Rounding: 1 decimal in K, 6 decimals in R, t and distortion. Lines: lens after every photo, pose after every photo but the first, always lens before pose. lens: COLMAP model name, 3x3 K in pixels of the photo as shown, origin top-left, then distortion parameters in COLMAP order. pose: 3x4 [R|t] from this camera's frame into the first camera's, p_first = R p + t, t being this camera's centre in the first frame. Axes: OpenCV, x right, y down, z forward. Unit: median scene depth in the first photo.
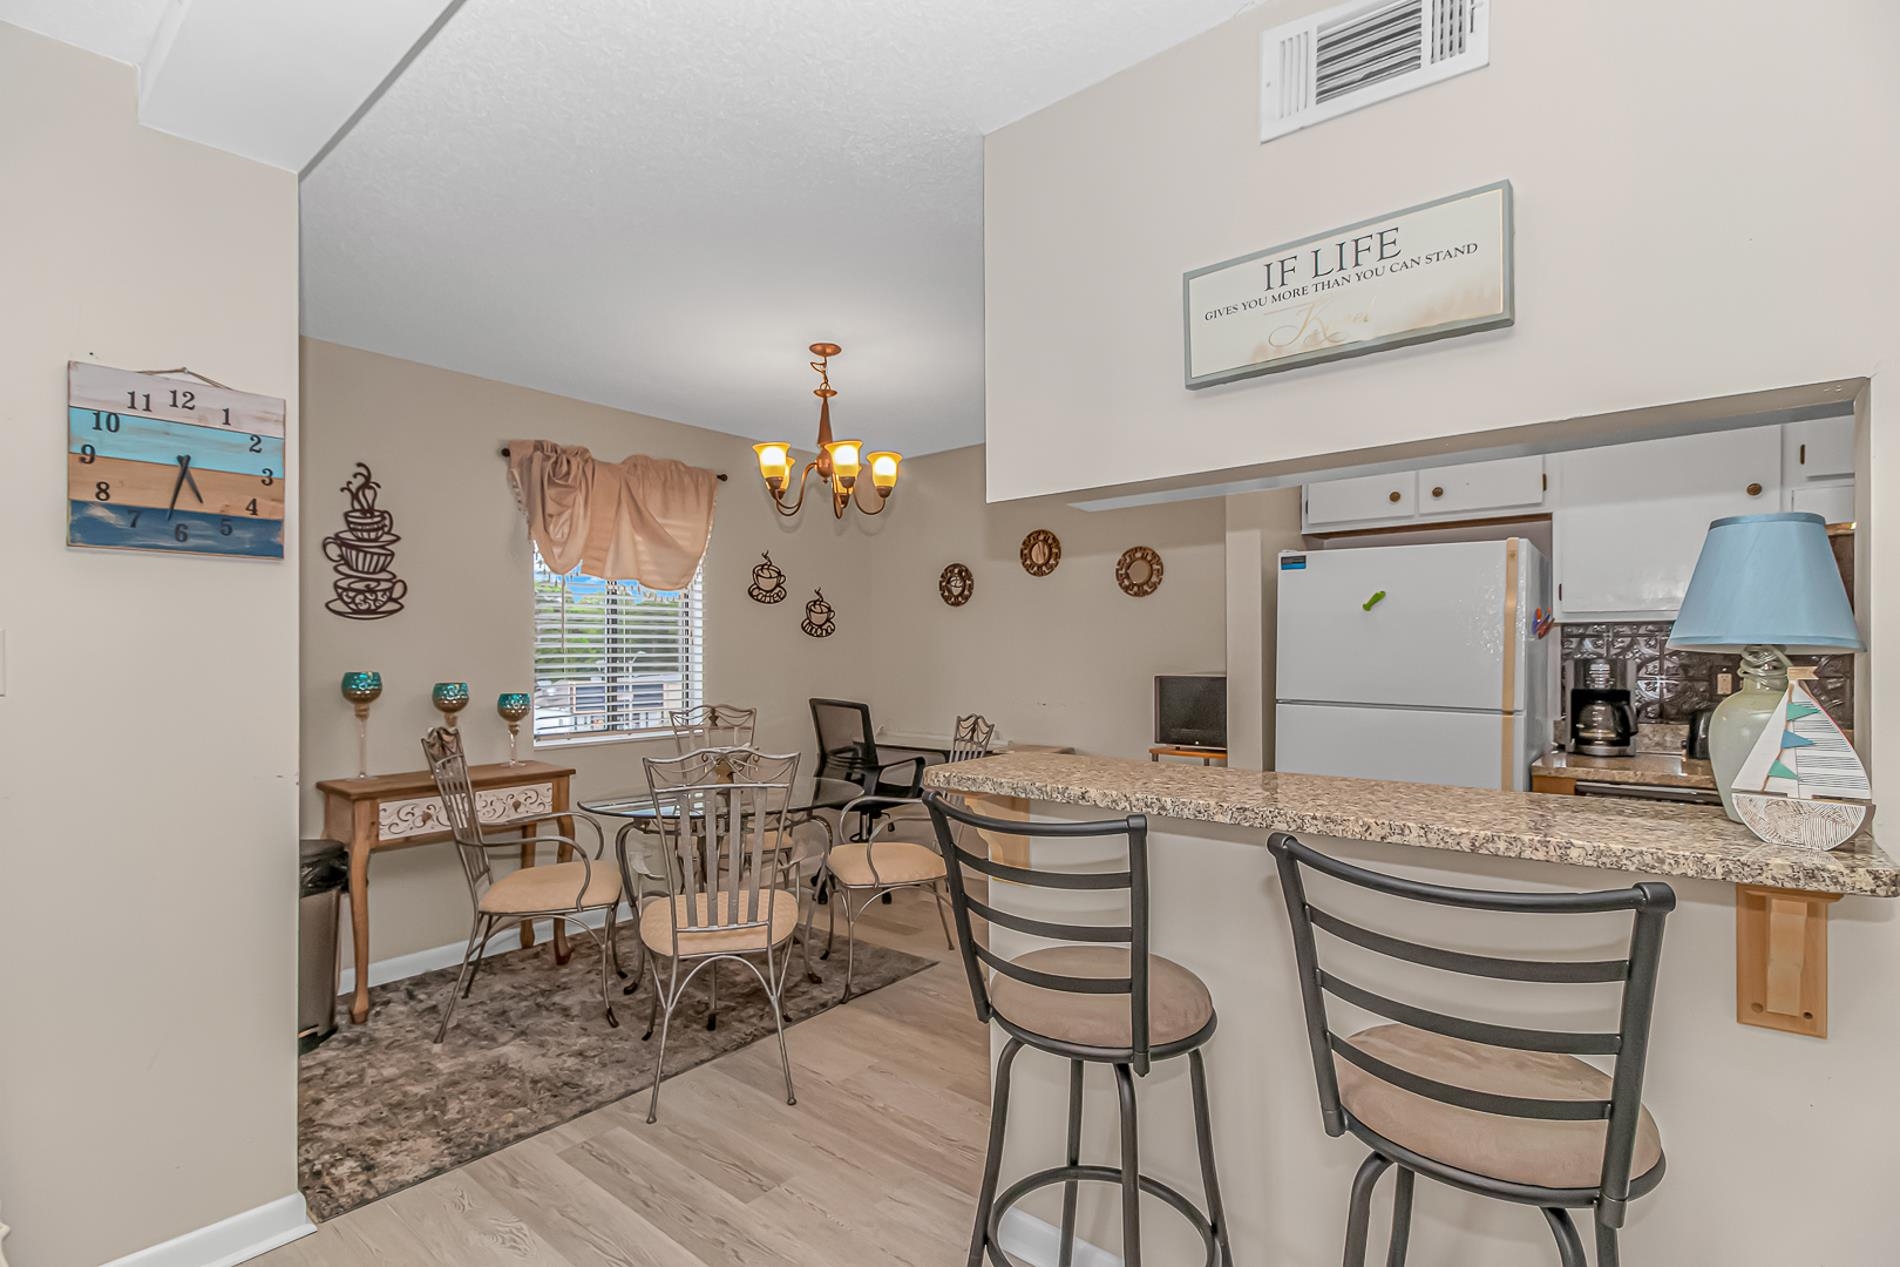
lens RADIAL K [[883.7, 0, 944.7], [0, 883.7, 649.5], [0, 0, 1]] dist [0.001743, -0.005876]
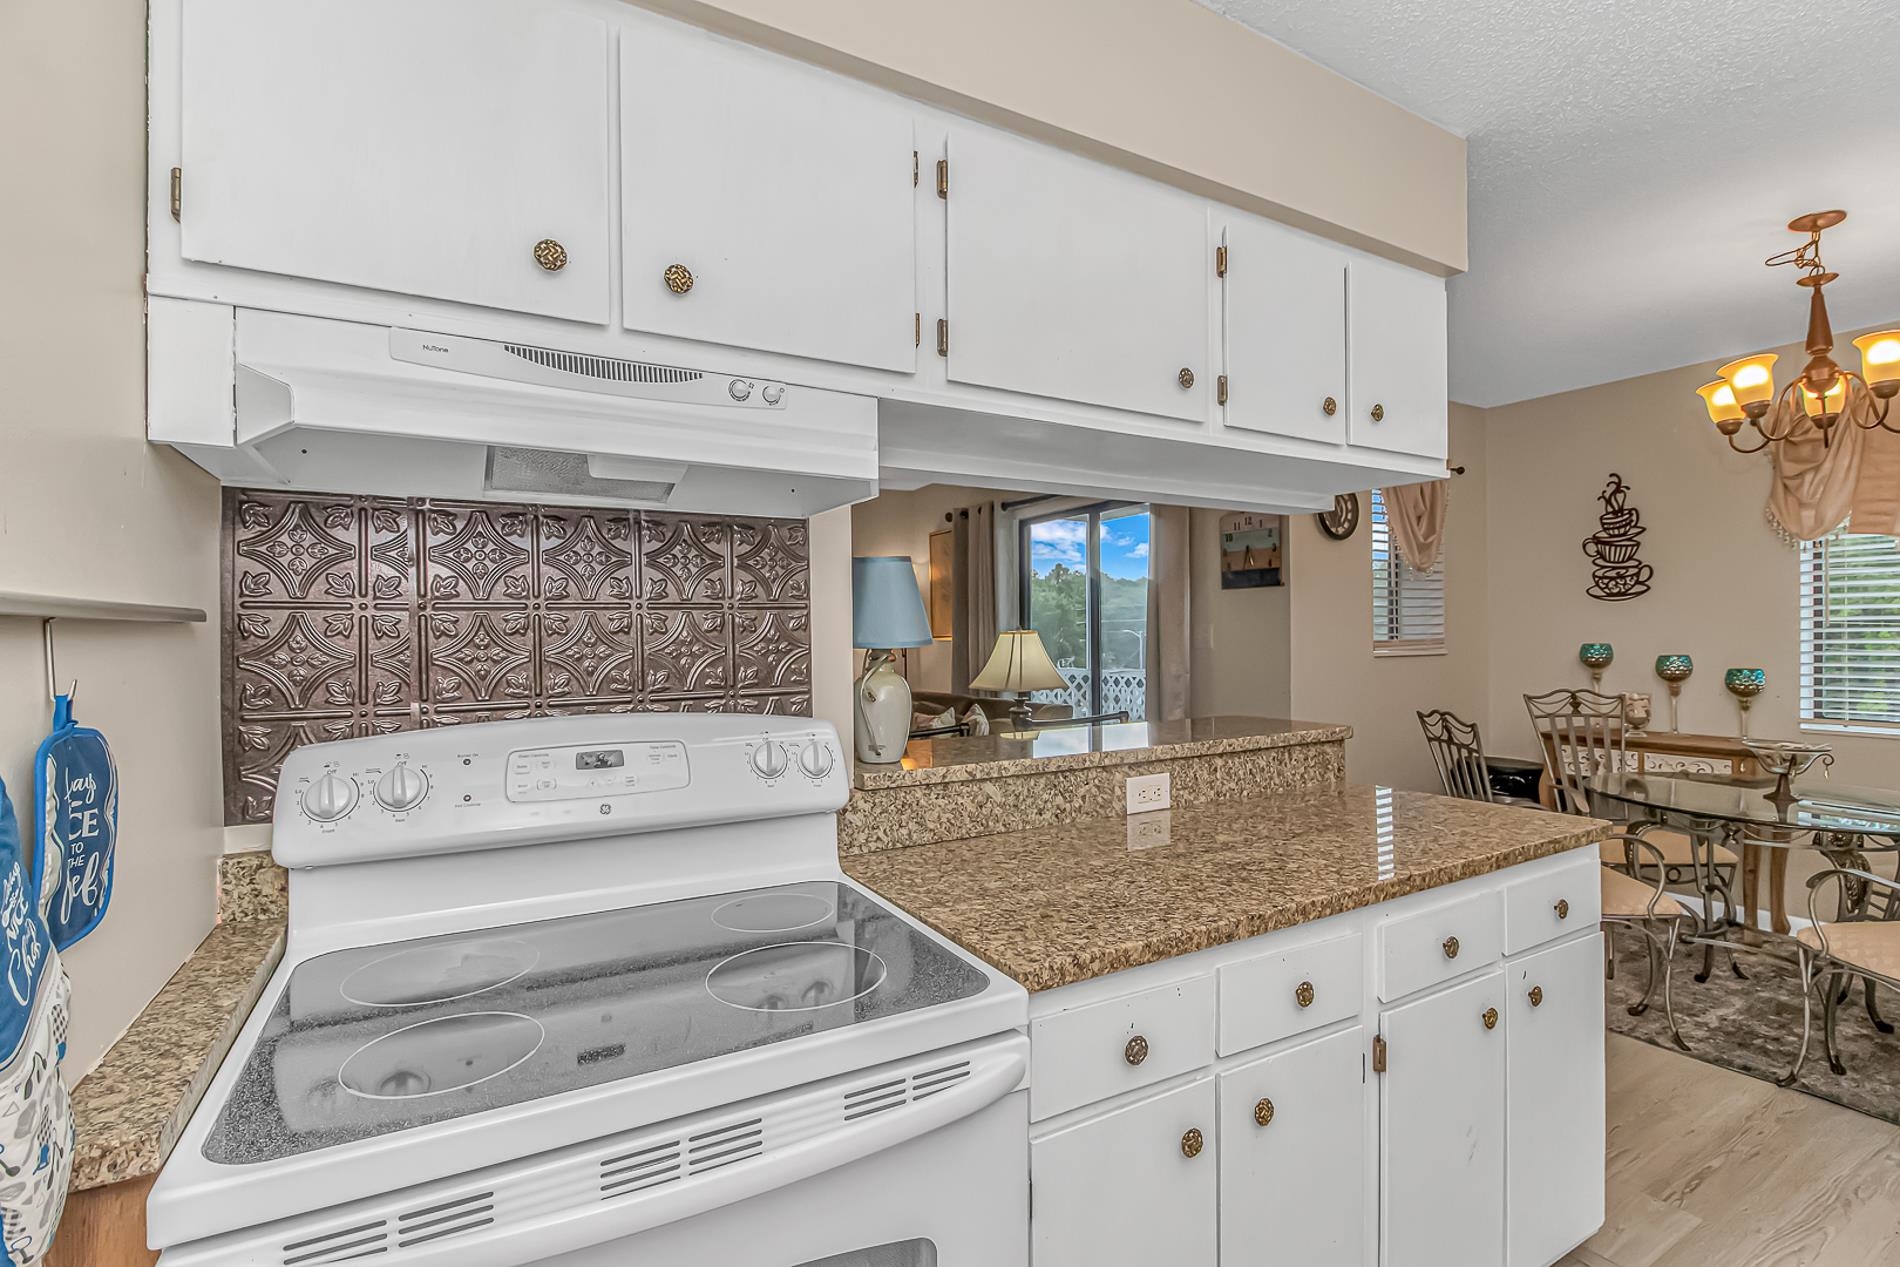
lens RADIAL K [[883.7, 0, 964.7], [0, 883.7, 634.6], [0, 0, 1]] dist [0.001743, -0.005876]
pose [[-0.329149, 0.009465, -0.944231, 0.800039], [0.013896, 0.999890, 0.005179, -0.005842], [0.944176, -0.011416, -0.329244, 0.549884]]
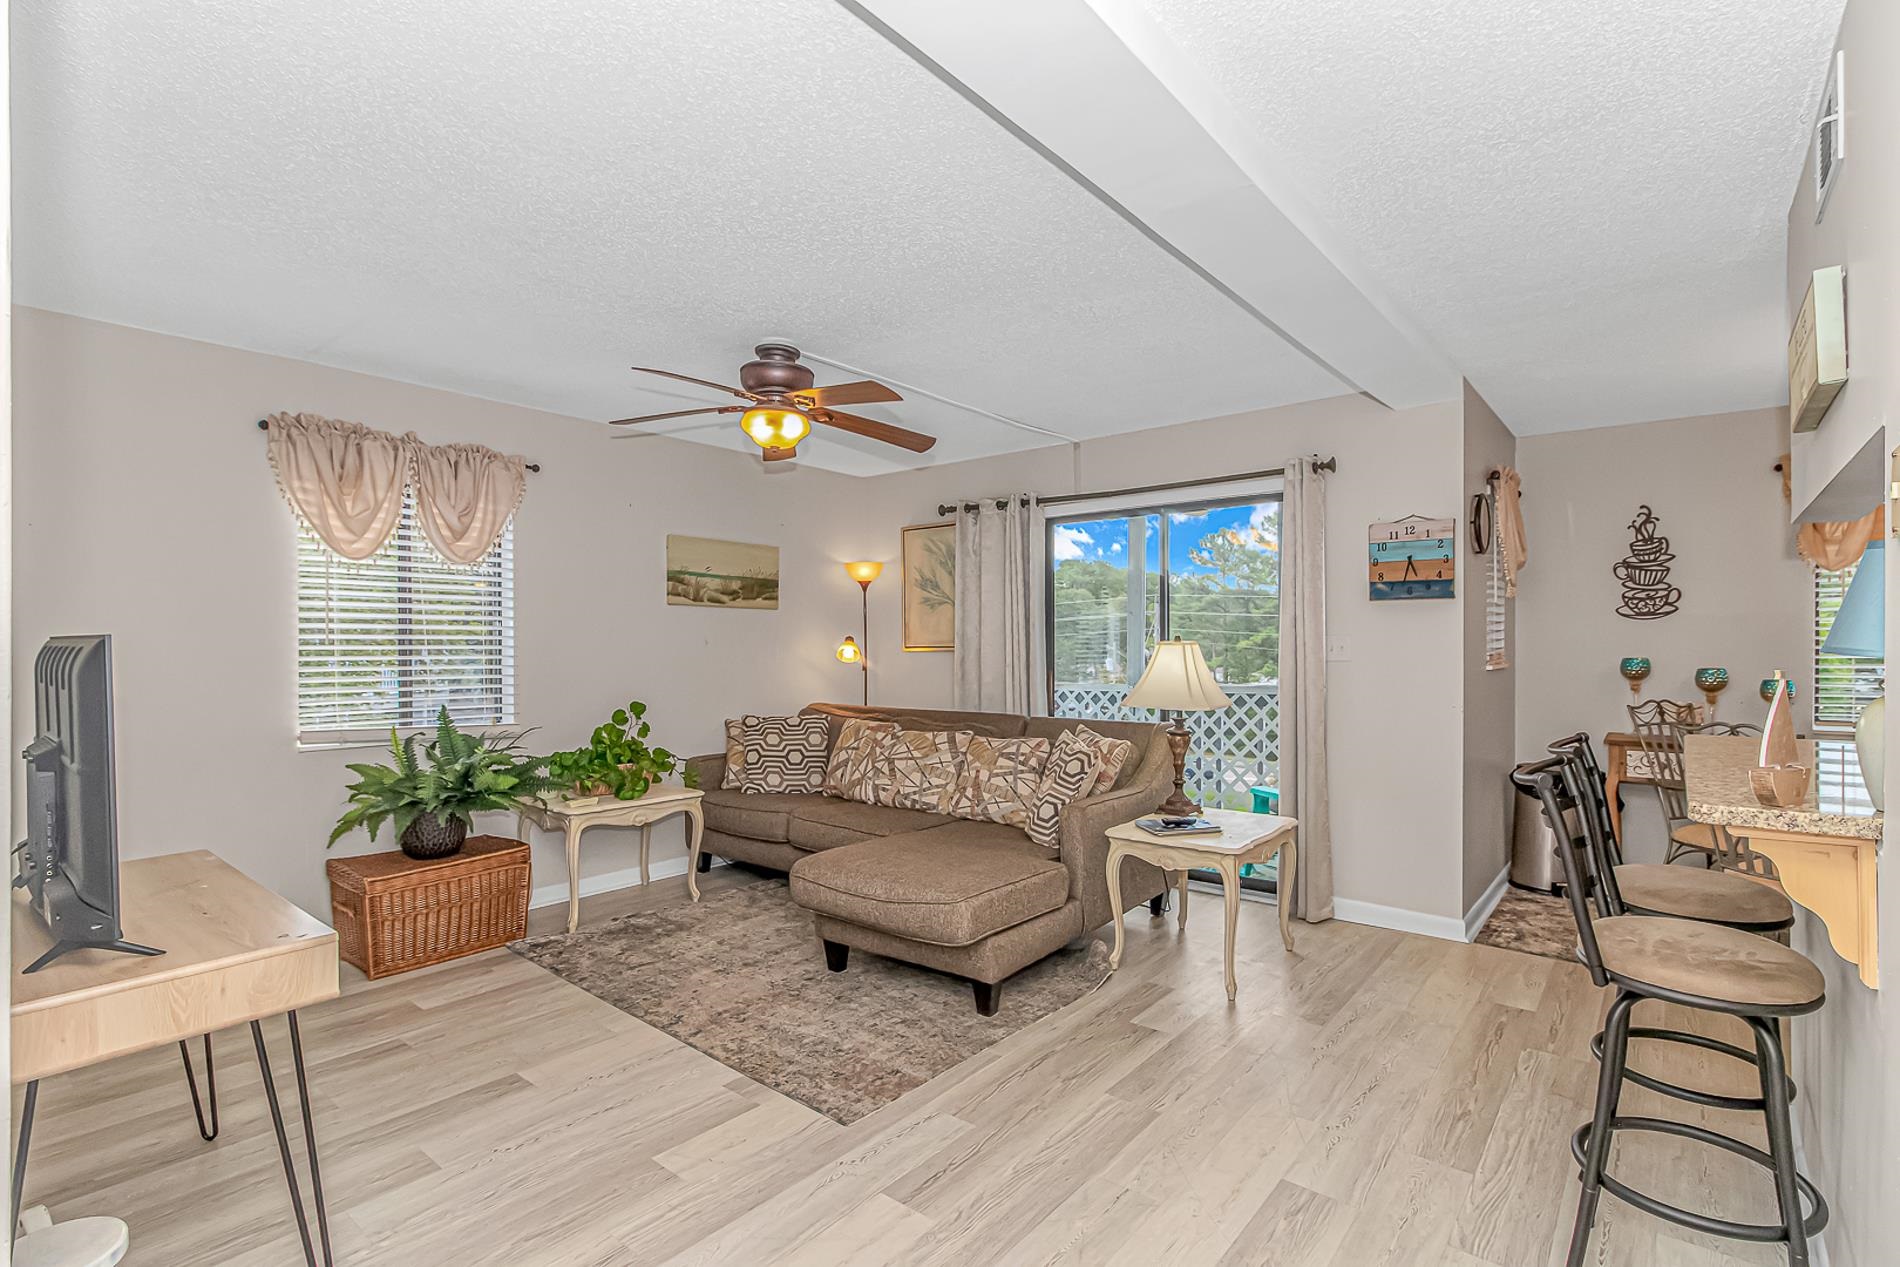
lens RADIAL K [[883.7, 0, 991.8], [0, 883.7, 648.4], [0, 0, 1]] dist [0.001743, -0.005876]
pose [[0.035759, 0.008456, -0.999325, 0.678883], [0.006049, 0.999944, 0.008678, -0.006952], [0.999342, -0.006355, 0.035706, -0.064435]]
